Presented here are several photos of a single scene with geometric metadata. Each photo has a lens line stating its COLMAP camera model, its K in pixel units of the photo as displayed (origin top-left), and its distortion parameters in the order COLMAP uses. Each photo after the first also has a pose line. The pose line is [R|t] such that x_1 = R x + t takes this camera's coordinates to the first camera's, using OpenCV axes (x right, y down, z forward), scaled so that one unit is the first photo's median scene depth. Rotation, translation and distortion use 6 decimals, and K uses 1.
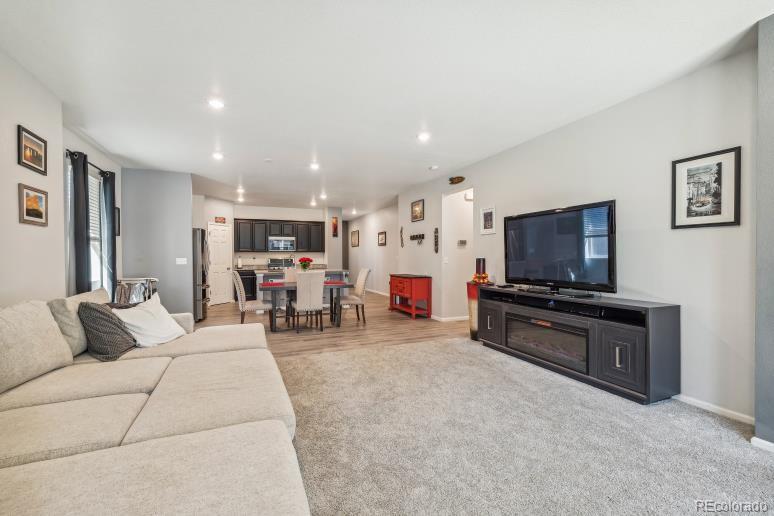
lens RADIAL K [[331.8, 0, 389.5], [0, 331.8, 255.5], [0, 0, 1]] dist [0.000737, -0.000354]
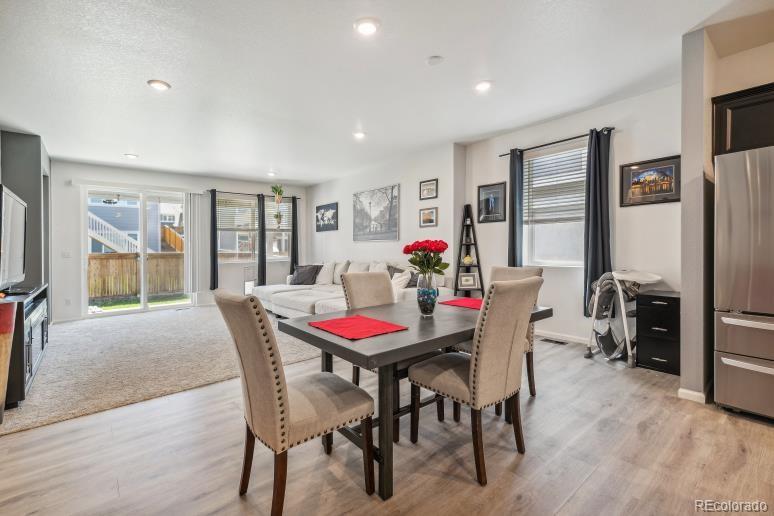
lens RADIAL K [[343.3, 0, 385.2], [0, 343.3, 246.9], [0, 0, 1]] dist [0.000342, -0.000273]
pose [[-0.955279, 0.015906, -0.295278, -0.091889], [0.019704, 0.999757, -0.009890, 0.012771], [0.295049, -0.015265, -0.955360, 1.049687]]
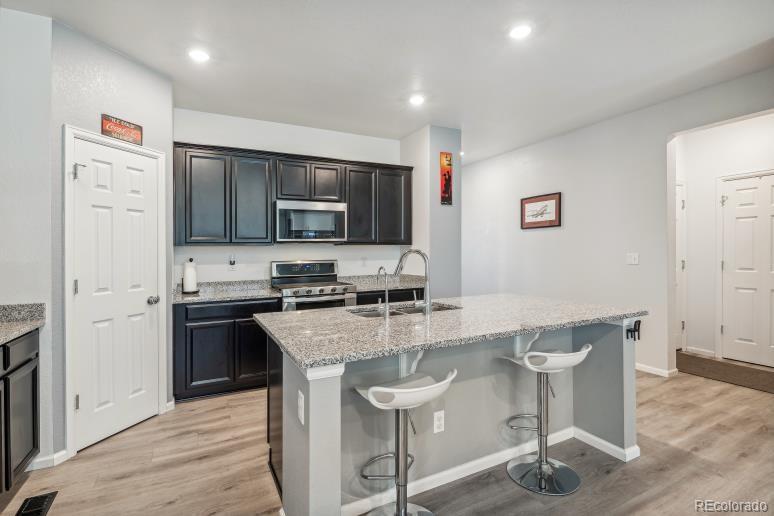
lens RADIAL K [[378.2, 0, 383.8], [0, 378.2, 251.8], [0, 0, 1]] dist [-0.000992, -0.000494]
pose [[0.996774, -0.009276, 0.079726, -0.365123], [0.009077, 0.999955, 0.002863, -0.004123], [-0.079749, -0.002130, 0.996813, 0.767179]]
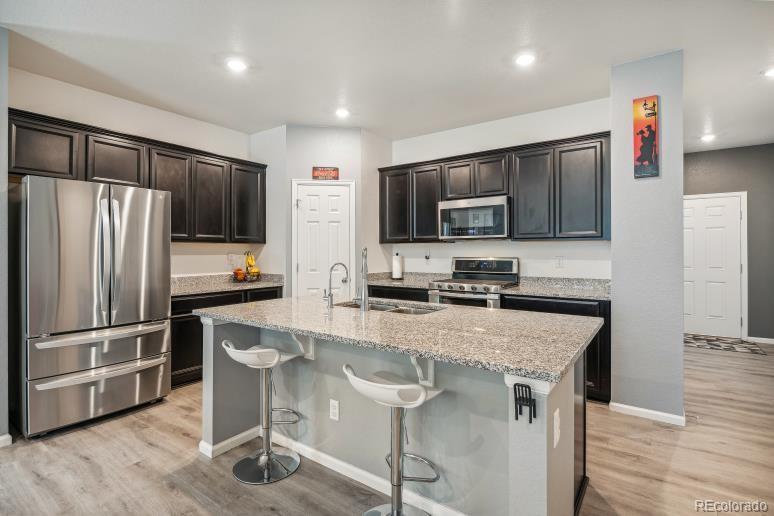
lens RADIAL K [[378.2, 0, 383.8], [0, 378.2, 251.8], [0, 0, 1]] dist [-0.000992, -0.000494]
pose [[0.514991, 0.005849, -0.857176, -0.029147], [0.002856, 0.999959, 0.008539, -0.004142], [0.857191, -0.006846, 0.514953, 0.923292]]
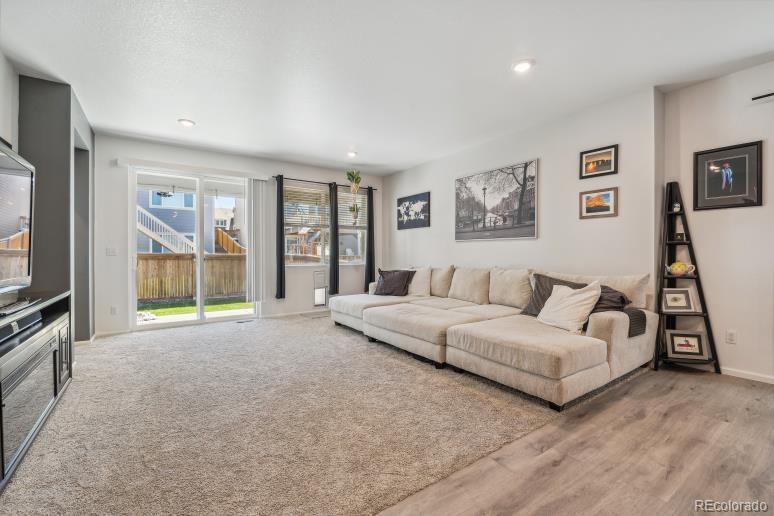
lens RADIAL K [[329.6, 0, 383.1], [0, 329.6, 257.8], [0, 0, 1]] dist [-0.013460, -0.000126]
pose [[-0.980393, 0.005708, -0.196967, -0.000314], [0.004950, 0.999978, 0.004341, 0.018942], [0.196988, 0.003281, -0.980400, 0.777354]]
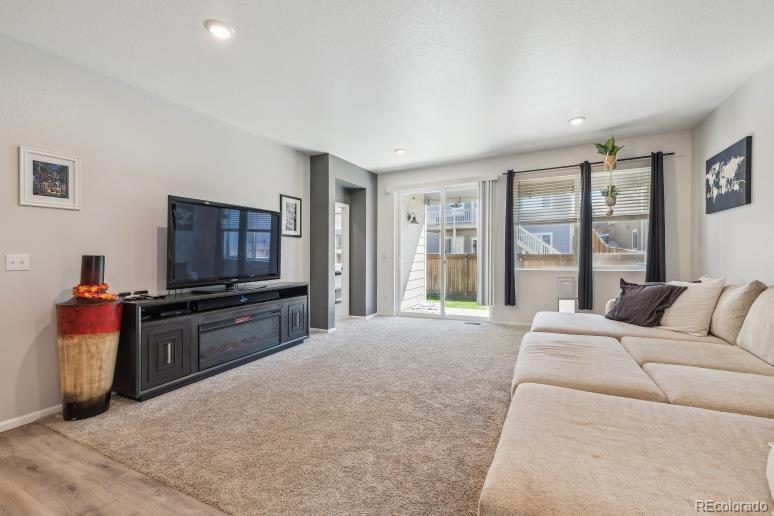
lens RADIAL K [[331.8, 0, 389.5], [0, 331.8, 255.5], [0, 0, 1]] dist [0.000737, -0.000354]
pose [[-0.645195, 0.009082, 0.763964, -0.280103], [0.009892, 0.999945, -0.003534, 0.010249], [-0.763954, 0.005277, -0.645249, 0.636664]]
